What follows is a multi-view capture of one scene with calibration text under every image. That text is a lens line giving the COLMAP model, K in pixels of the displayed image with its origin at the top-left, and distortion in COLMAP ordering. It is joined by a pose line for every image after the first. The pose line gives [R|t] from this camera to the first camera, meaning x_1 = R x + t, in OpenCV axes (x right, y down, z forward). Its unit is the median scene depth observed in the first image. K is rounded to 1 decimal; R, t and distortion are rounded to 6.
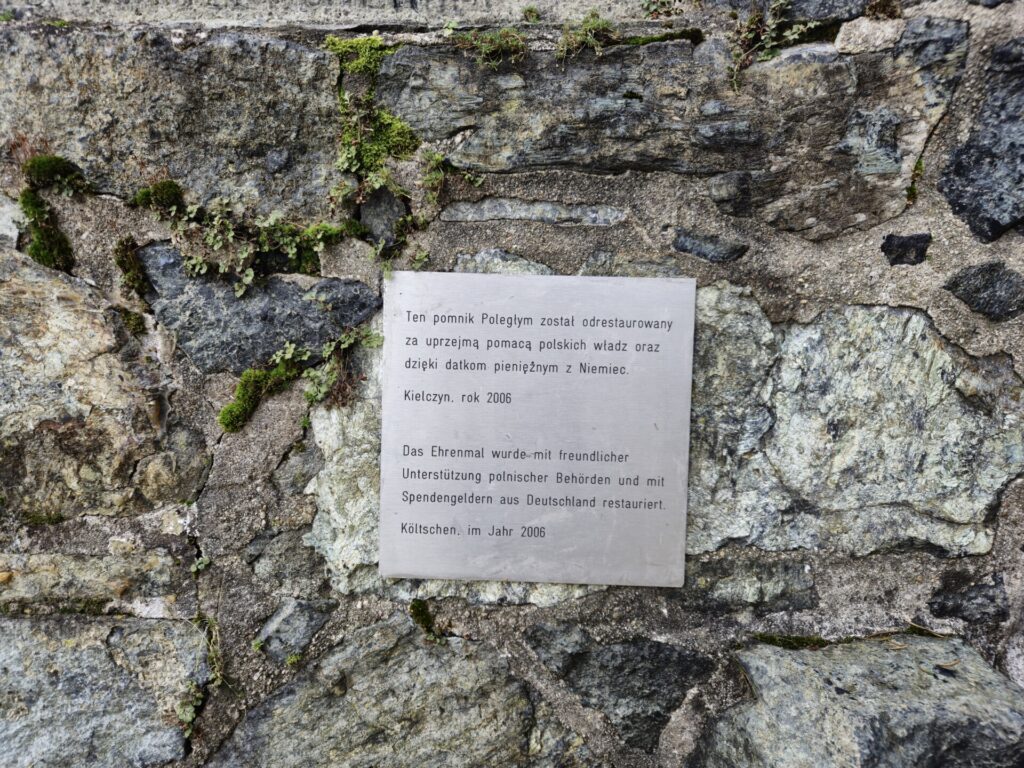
lens RADIAL K [[688.2, 0, 513.7], [0, 688.2, 387.2], [0, 0, 1]] dist [0.066903, -0.057963]
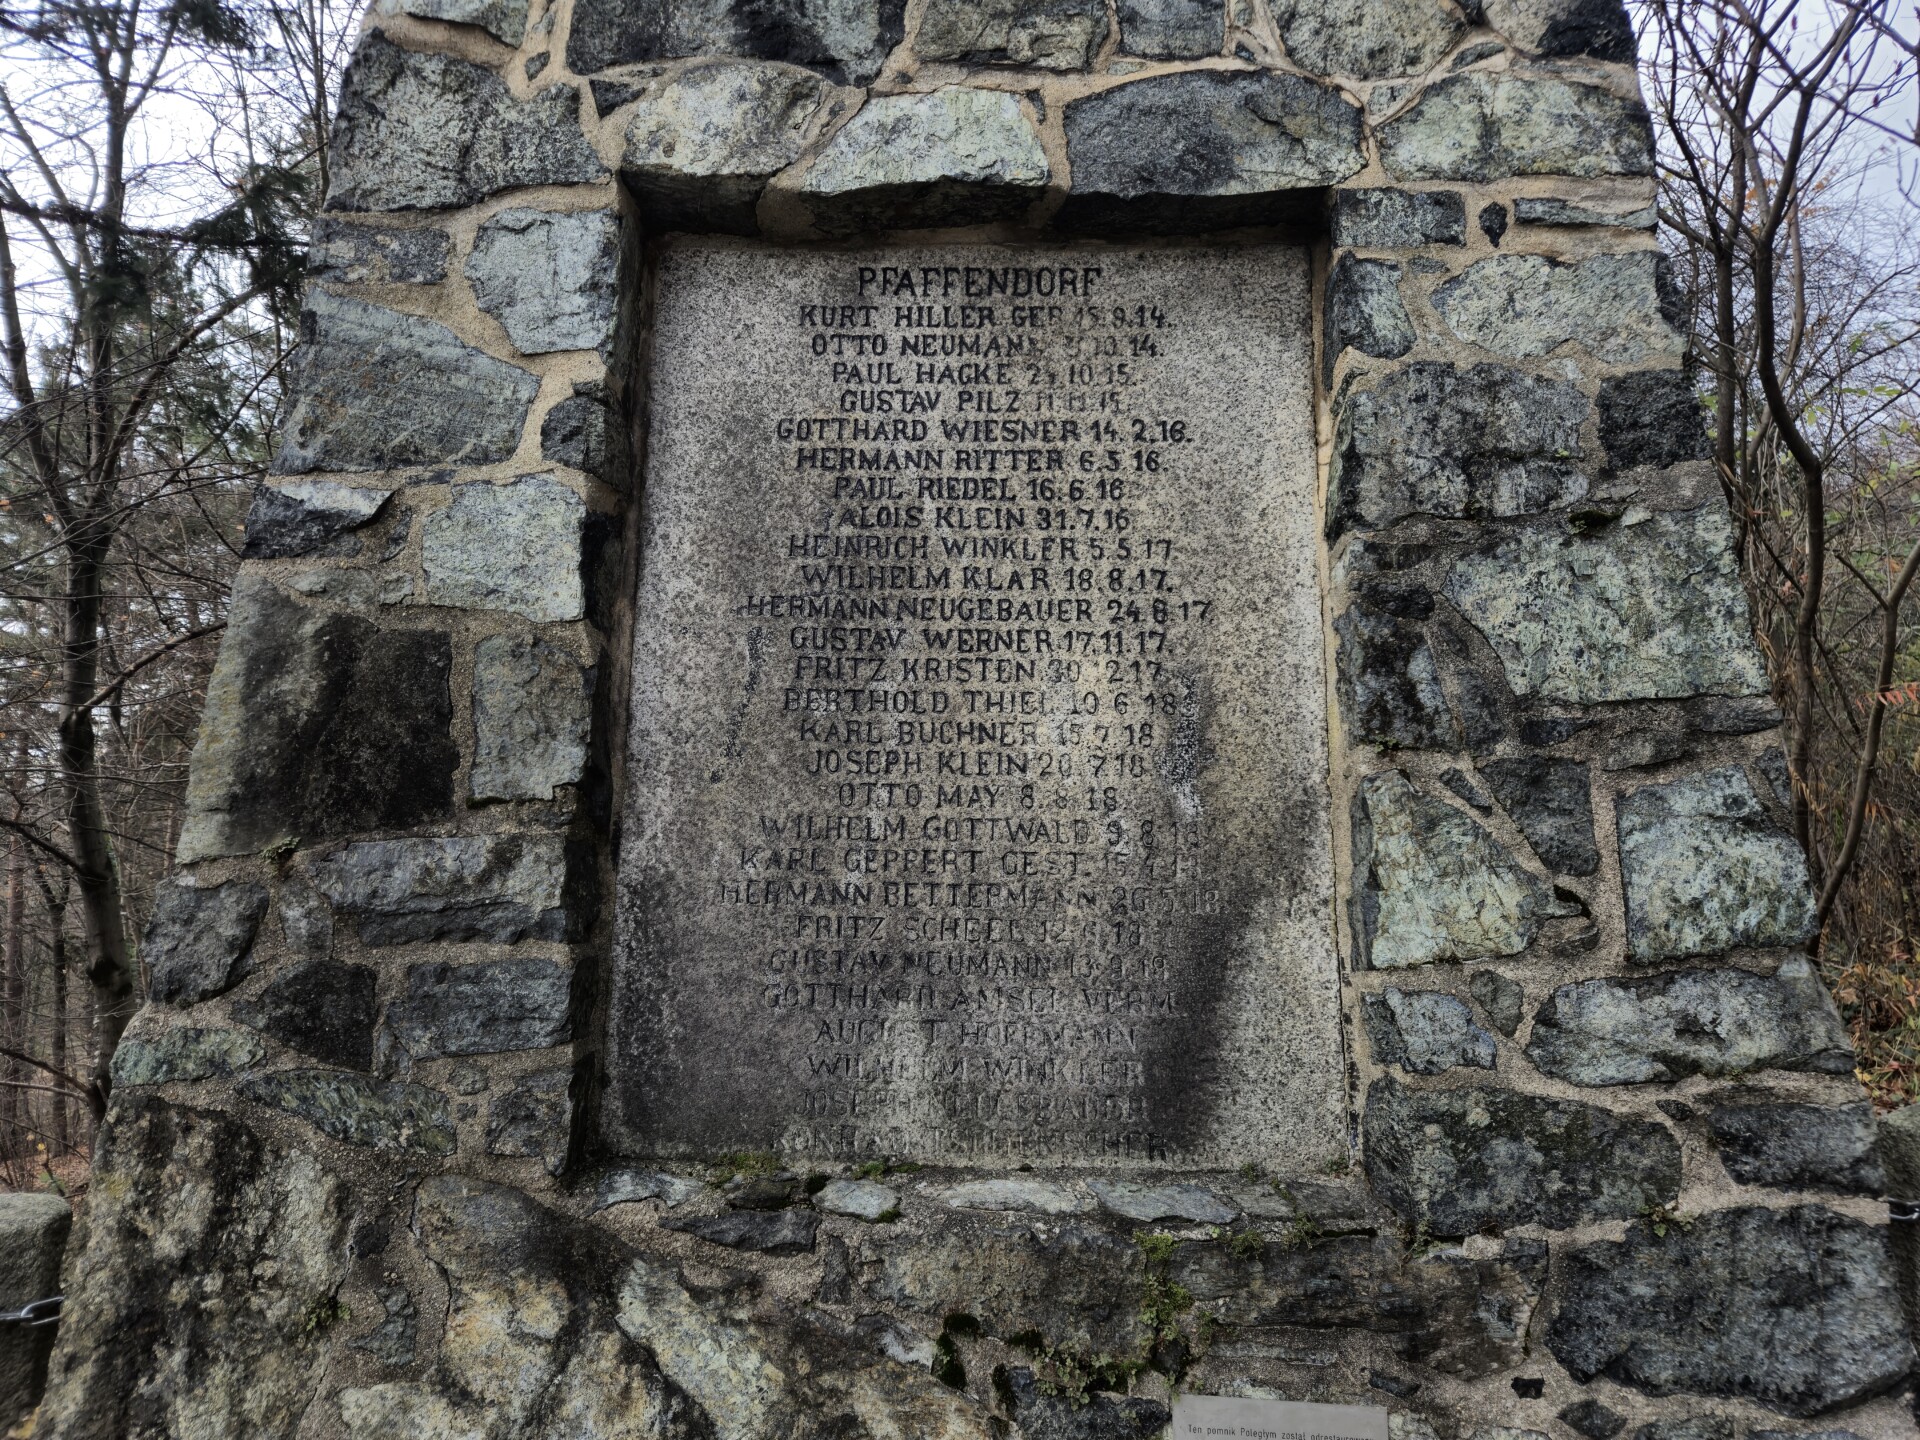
lens RADIAL K [[1290.4, 0, 949.5], [0, 1290.4, 722.4], [0, 0, 1]] dist [0.066903, -0.057963]
pose [[0.999339, 0.002964, -0.036224, -0.570981], [-0.012955, 0.960251, -0.278836, -0.765916], [0.033958, 0.279121, 0.959655, -2.122858]]
